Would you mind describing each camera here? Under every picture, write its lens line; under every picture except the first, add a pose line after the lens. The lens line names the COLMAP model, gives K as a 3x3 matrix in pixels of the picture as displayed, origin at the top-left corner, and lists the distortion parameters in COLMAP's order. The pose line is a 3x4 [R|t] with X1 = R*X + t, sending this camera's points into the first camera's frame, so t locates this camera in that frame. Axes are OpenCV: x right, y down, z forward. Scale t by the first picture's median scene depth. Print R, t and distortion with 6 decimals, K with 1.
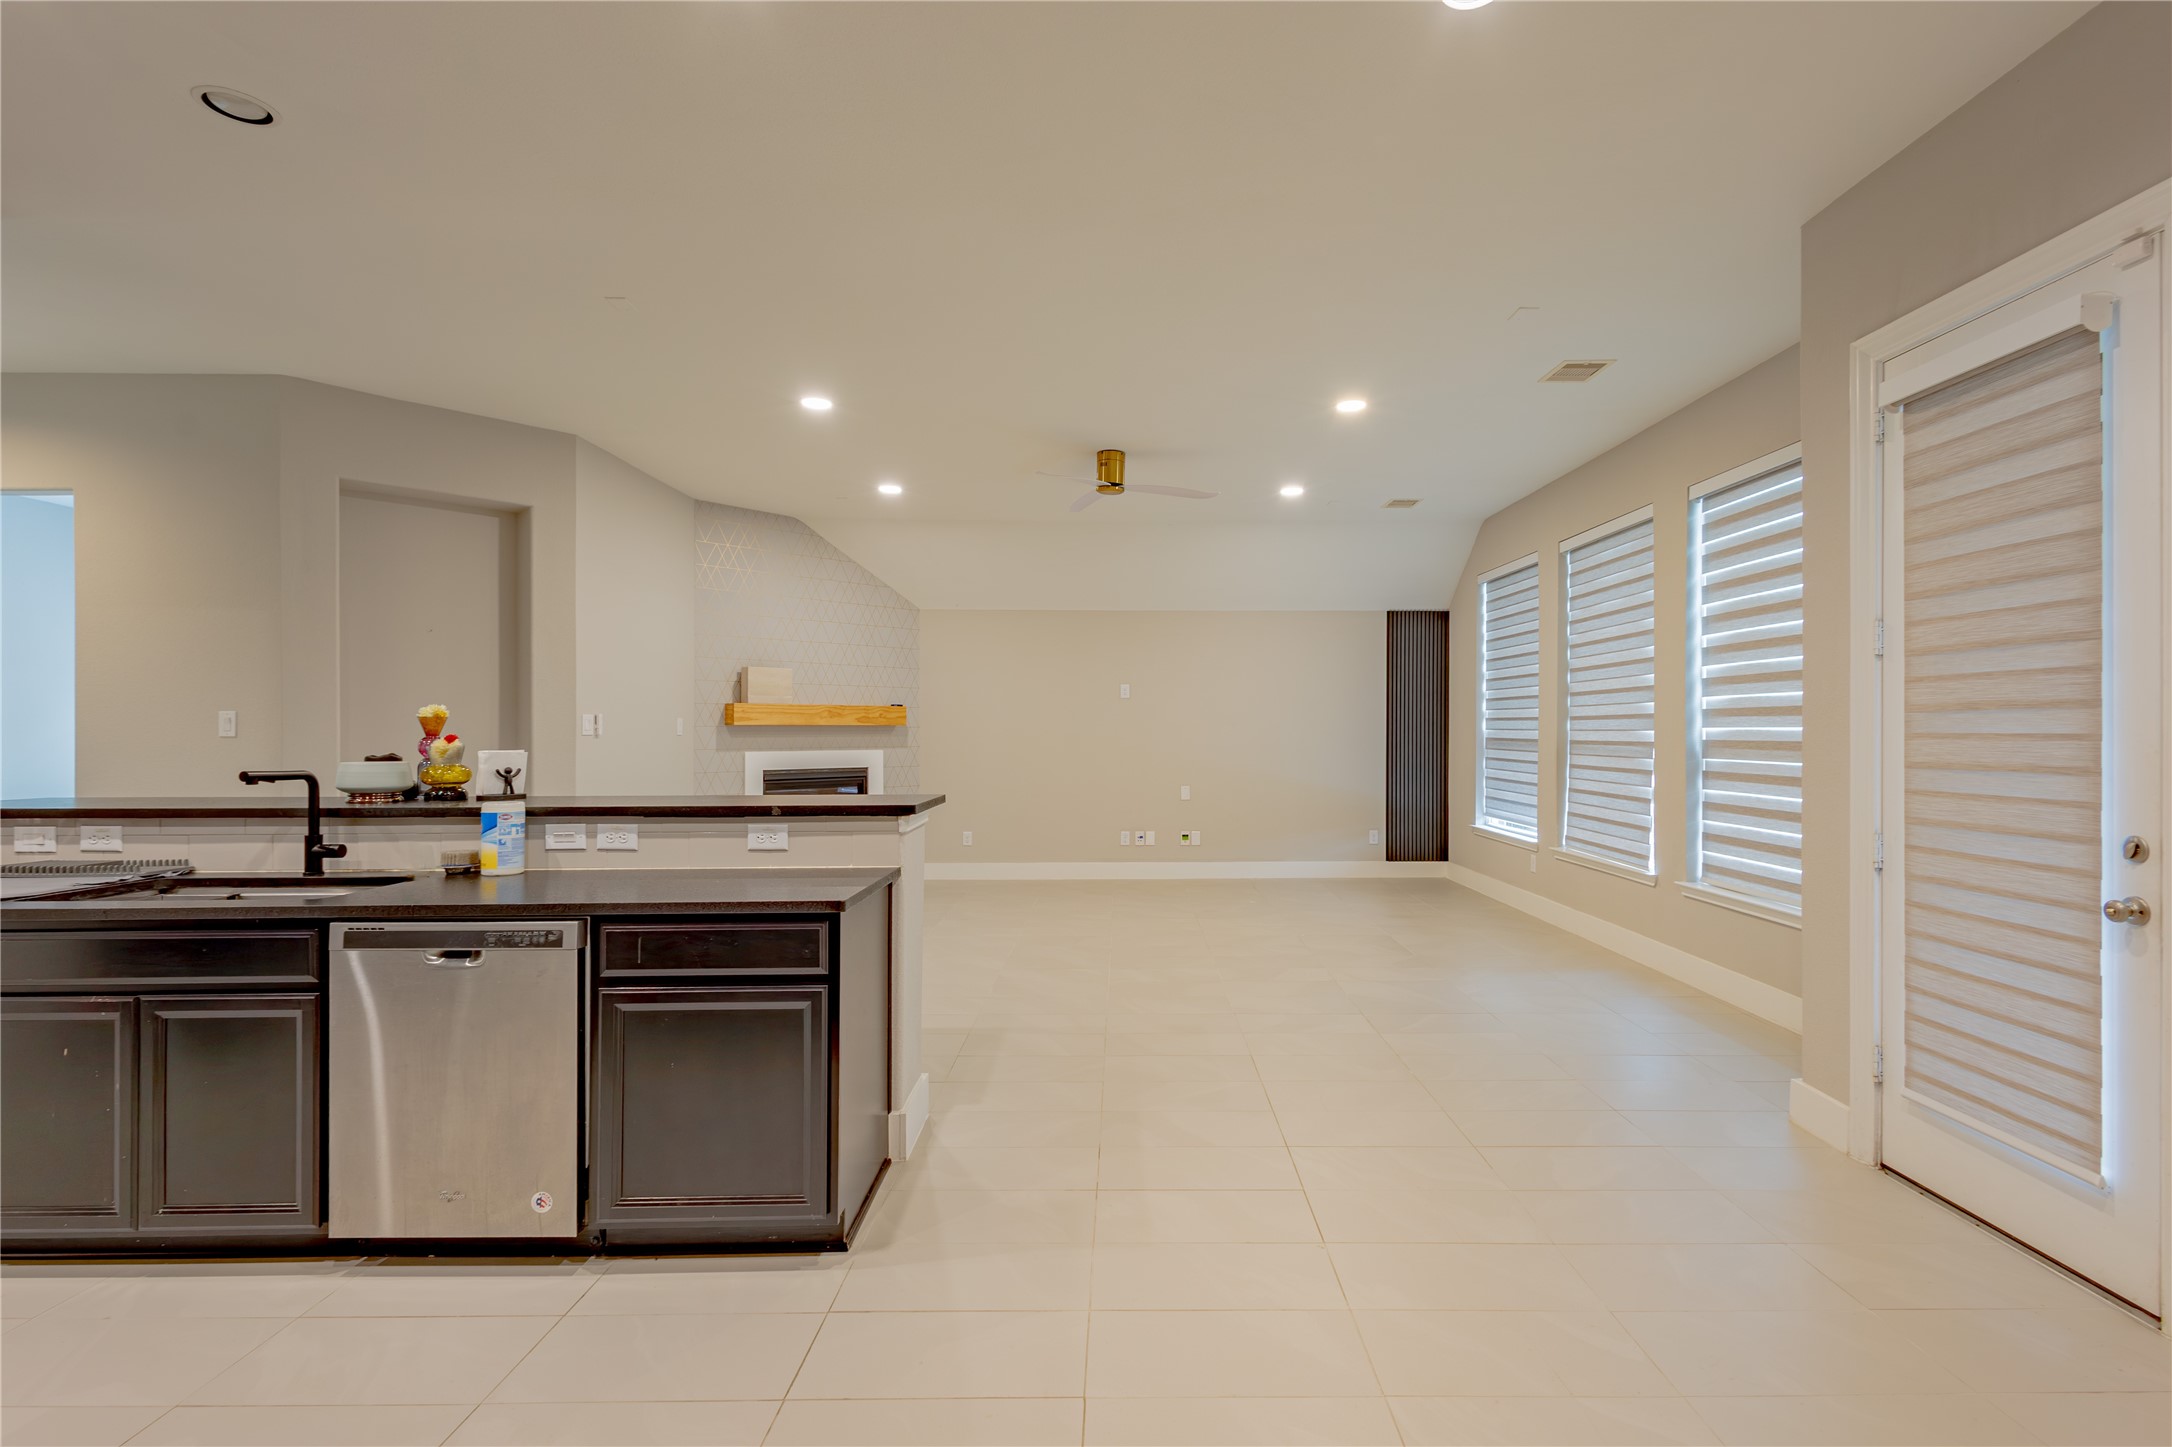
lens RADIAL K [[1003.4, 0, 1130.4], [0, 1003.4, 726.6], [0, 0, 1]] dist [0.007560, -0.000551]
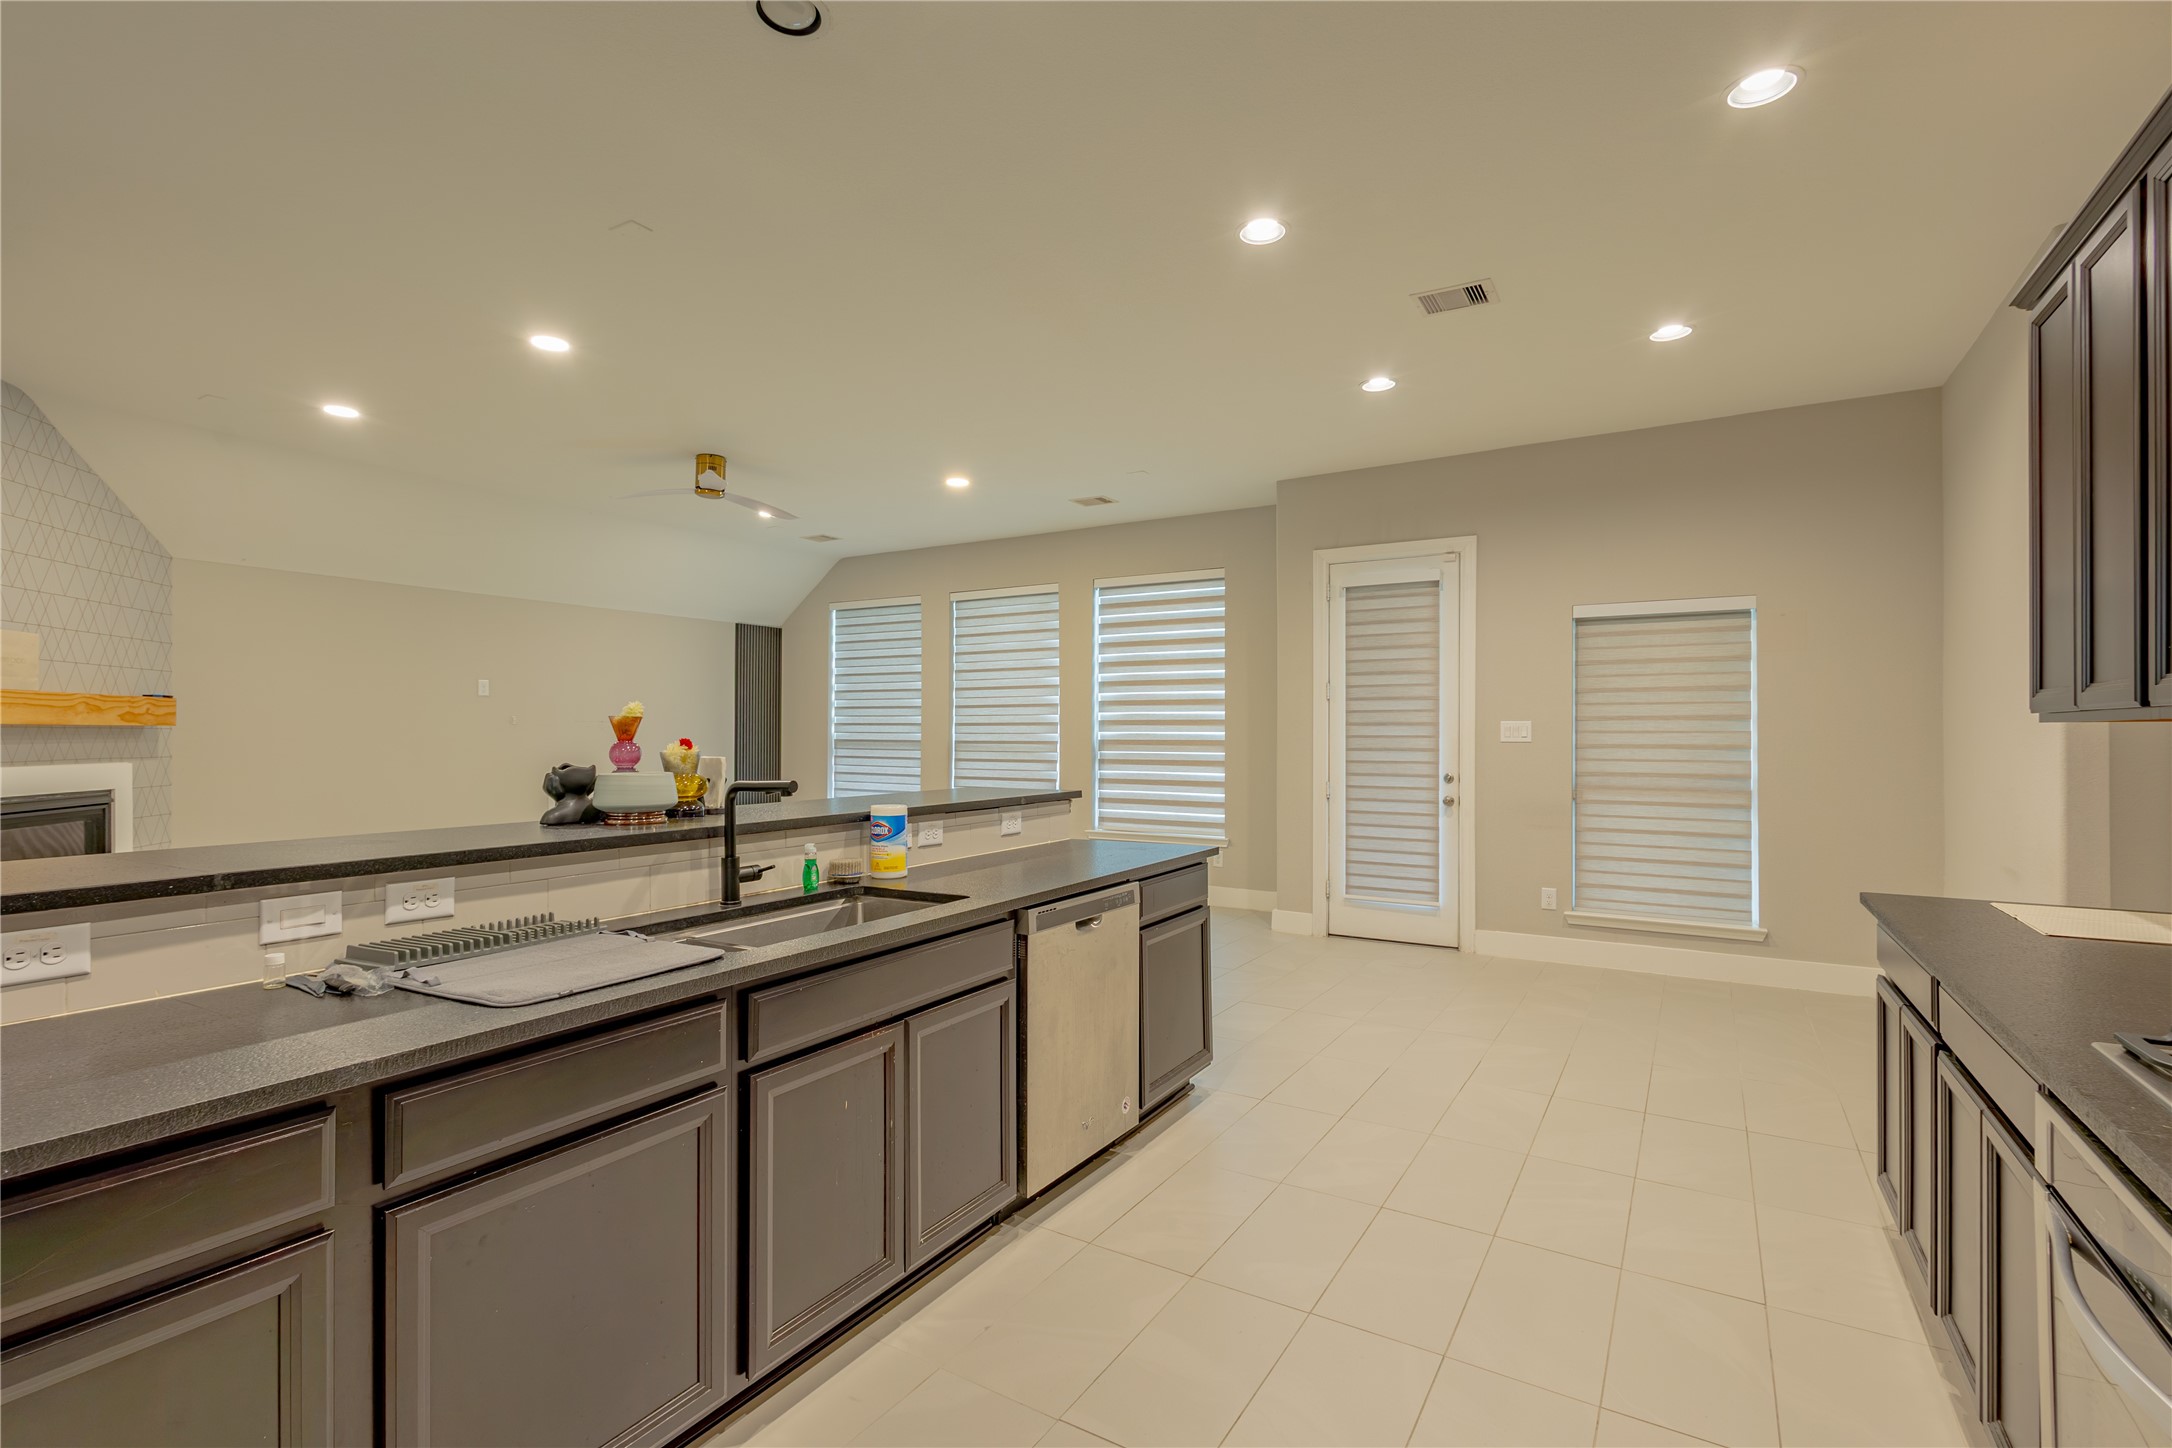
lens RADIAL K [[1003.4, 0, 1082.1], [0, 1003.4, 733.5], [0, 0, 1]] dist [0.007560, -0.000551]
pose [[0.532761, 0.000464, 0.846266, -1.187927], [-0.004320, 0.999988, 0.002171, 0.000177], [-0.846255, -0.004813, 0.532757, 0.262021]]
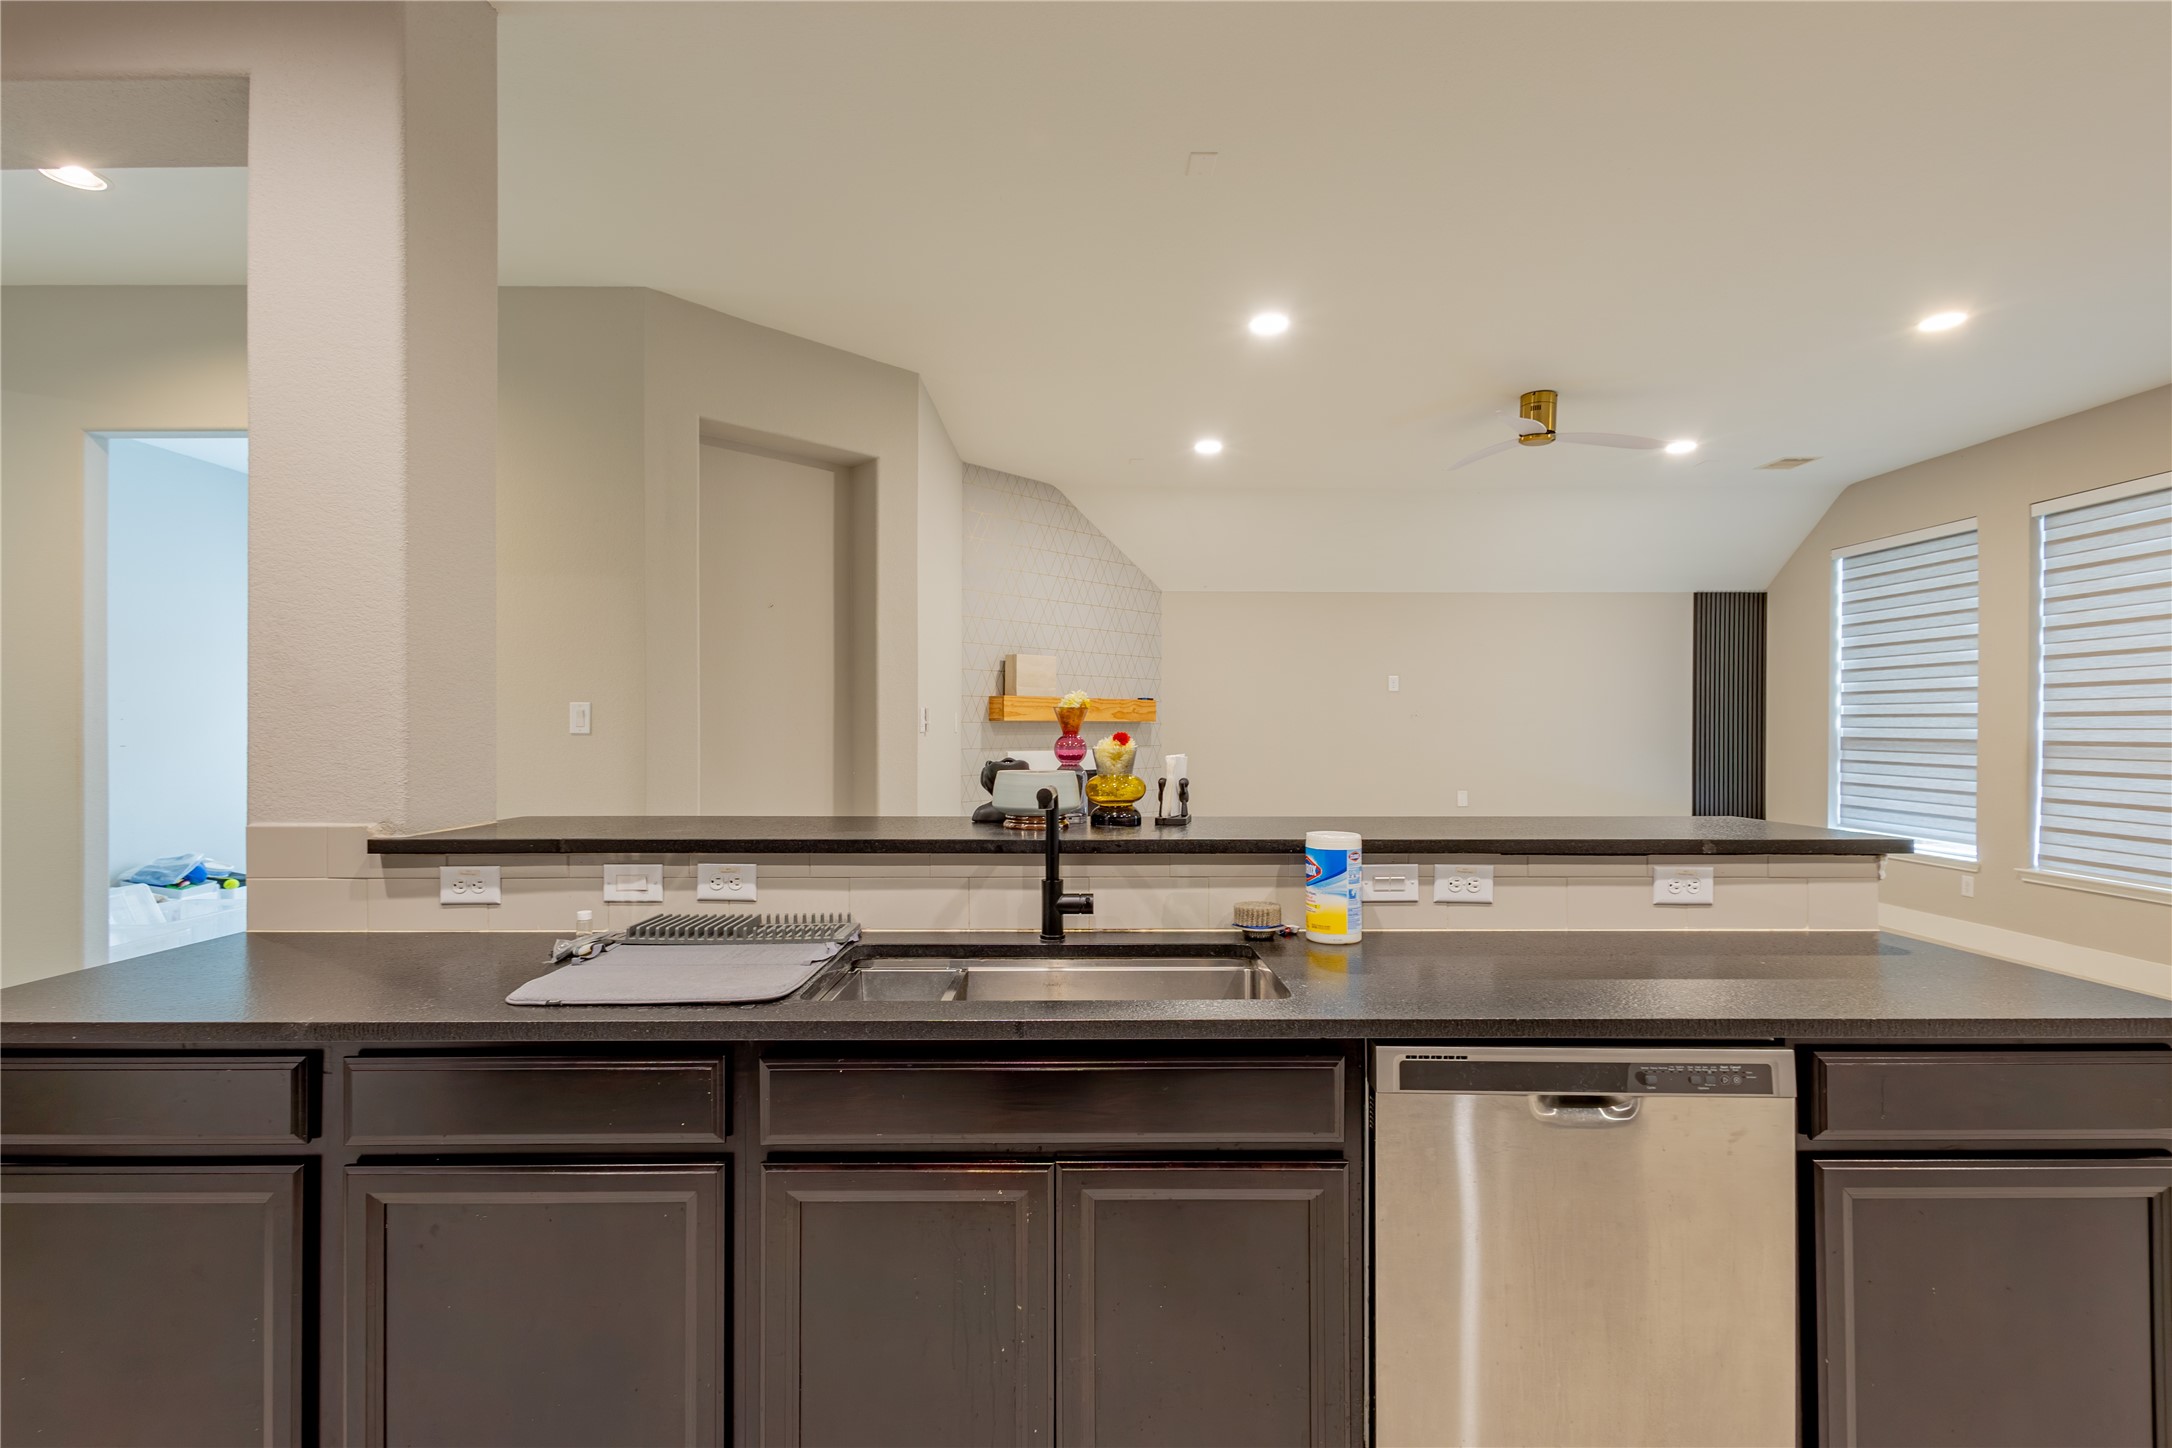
lens RADIAL K [[1003.4, 0, 1085.0], [0, 1003.4, 723.9], [0, 0, 1]] dist [0.007560, -0.000551]
pose [[0.999879, 0.002146, -0.015386, -0.676135], [-0.002138, 0.999998, 0.000514, 0.001361], [0.015387, -0.000481, 0.999881, 0.280466]]
